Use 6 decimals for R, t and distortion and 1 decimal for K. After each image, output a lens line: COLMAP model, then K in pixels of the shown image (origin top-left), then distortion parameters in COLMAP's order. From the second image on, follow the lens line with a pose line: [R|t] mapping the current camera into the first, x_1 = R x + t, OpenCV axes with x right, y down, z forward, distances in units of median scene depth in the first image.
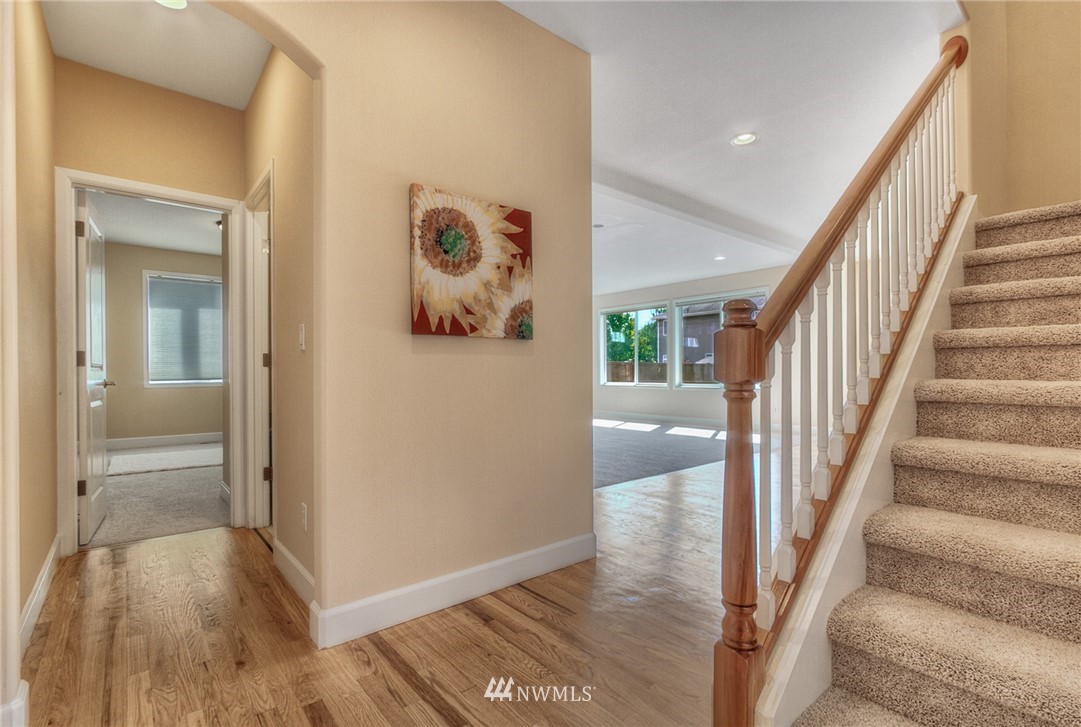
lens RADIAL K [[495.5, 0, 542.9], [0, 495.5, 370.9], [0, 0, 1]] dist [-0.010549, 0.001661]
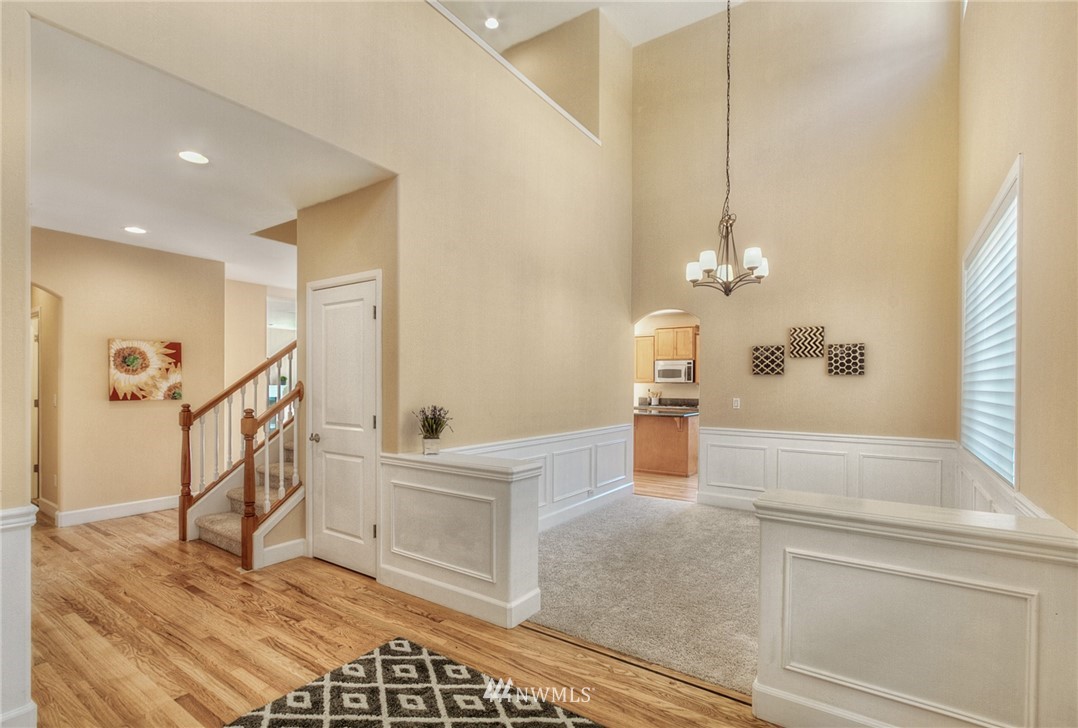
lens RADIAL K [[494.1, 0, 550.8], [0, 494.1, 384.5], [0, 0, 1]] dist [-0.010549, 0.001661]
pose [[0.957380, 0.002431, 0.288822, 1.026184], [-0.003534, 0.999988, 0.003297, -0.157620], [-0.288811, -0.004177, 0.957377, -1.772036]]
